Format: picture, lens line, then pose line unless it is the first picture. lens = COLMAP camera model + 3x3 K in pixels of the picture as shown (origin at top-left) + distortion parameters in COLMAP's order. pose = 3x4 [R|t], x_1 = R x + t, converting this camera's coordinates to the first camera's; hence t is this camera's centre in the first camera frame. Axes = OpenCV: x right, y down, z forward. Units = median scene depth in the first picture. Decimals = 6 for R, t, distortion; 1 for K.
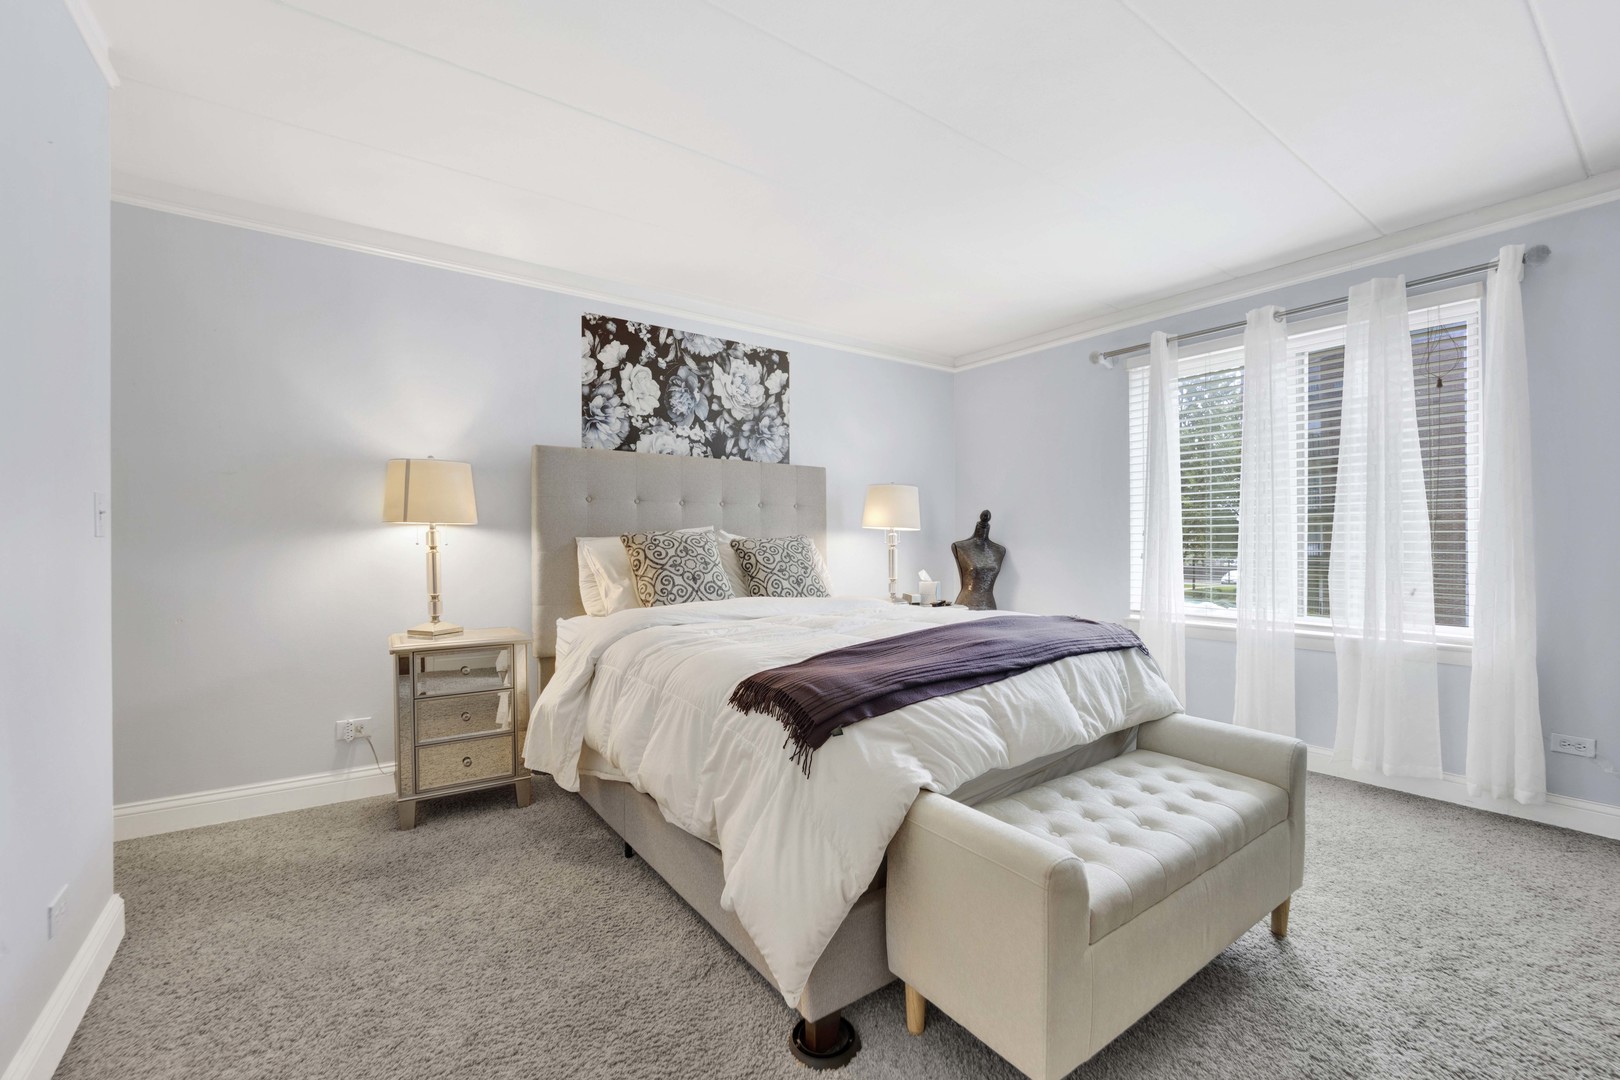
lens RADIAL K [[650.5, 0, 810.0], [0, 650.5, 540.0], [0, 0, 1]] dist [0.000739, 0.000026]
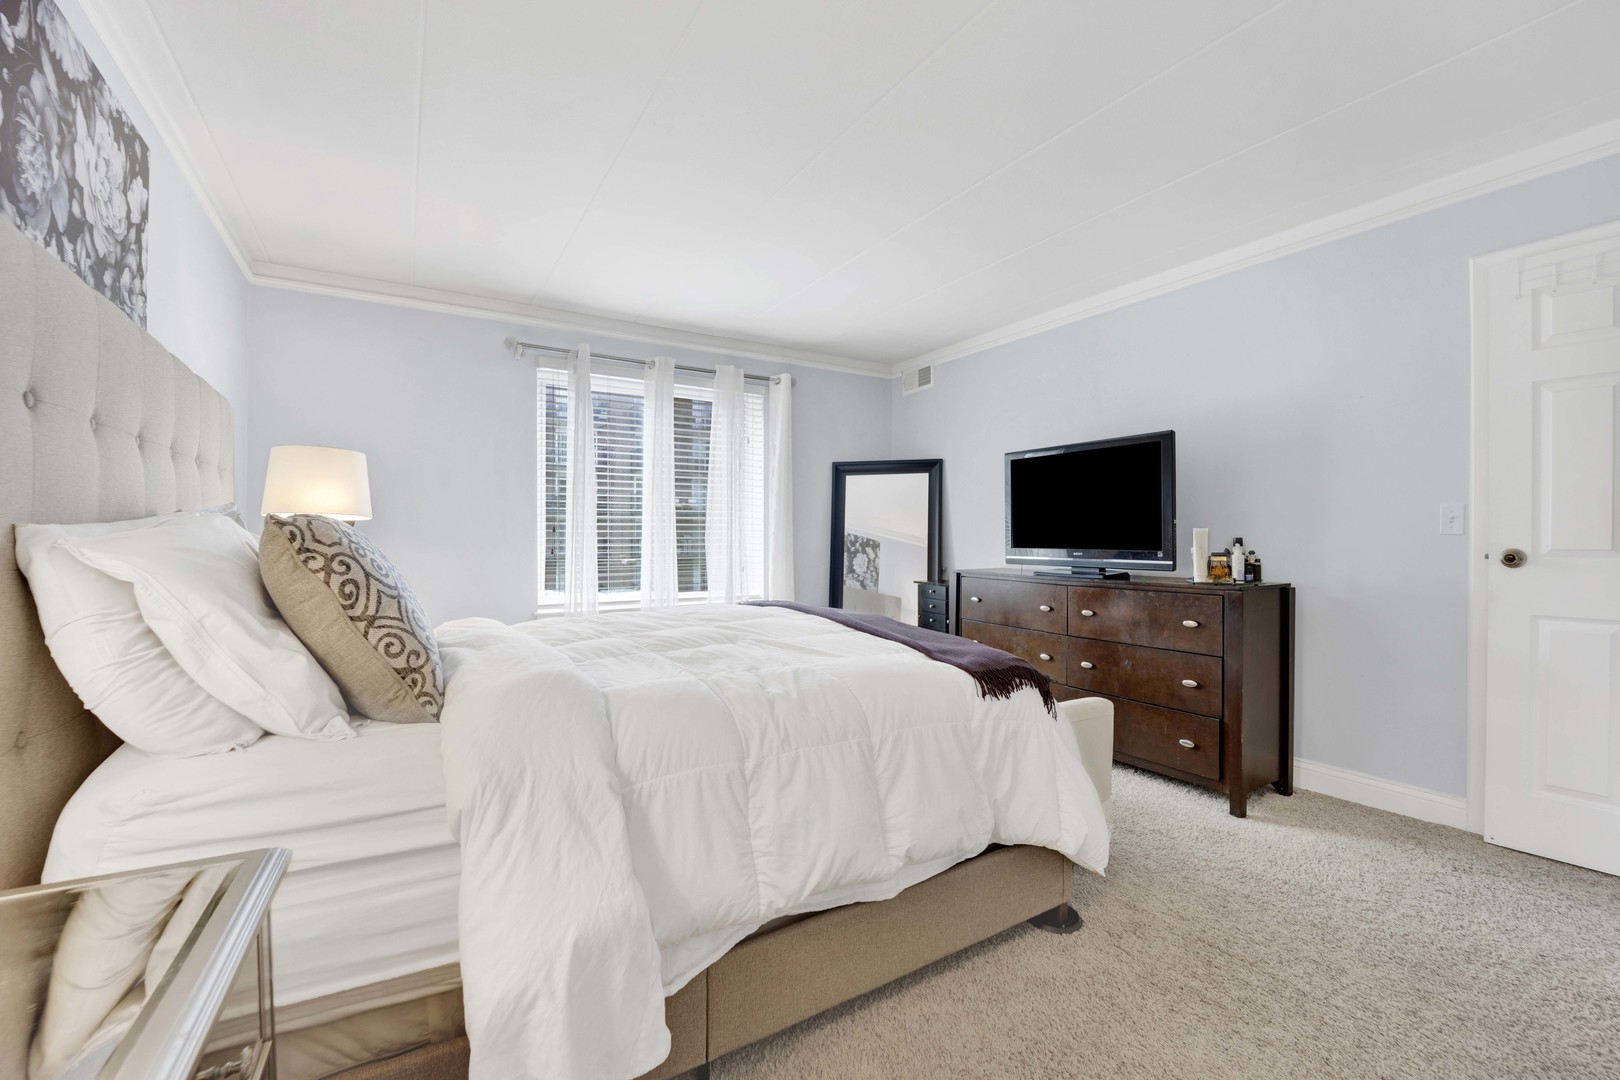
lens RADIAL K [[663.2, 0, 794.2], [0, 663.2, 541.6], [0, 0, 1]] dist [-0.020351, 0.000157]
pose [[0.114681, -0.006385, 0.993382, -0.510518], [-0.001362, 0.999977, 0.006585, 0.001583], [-0.993401, -0.002108, 0.114670, 0.517252]]
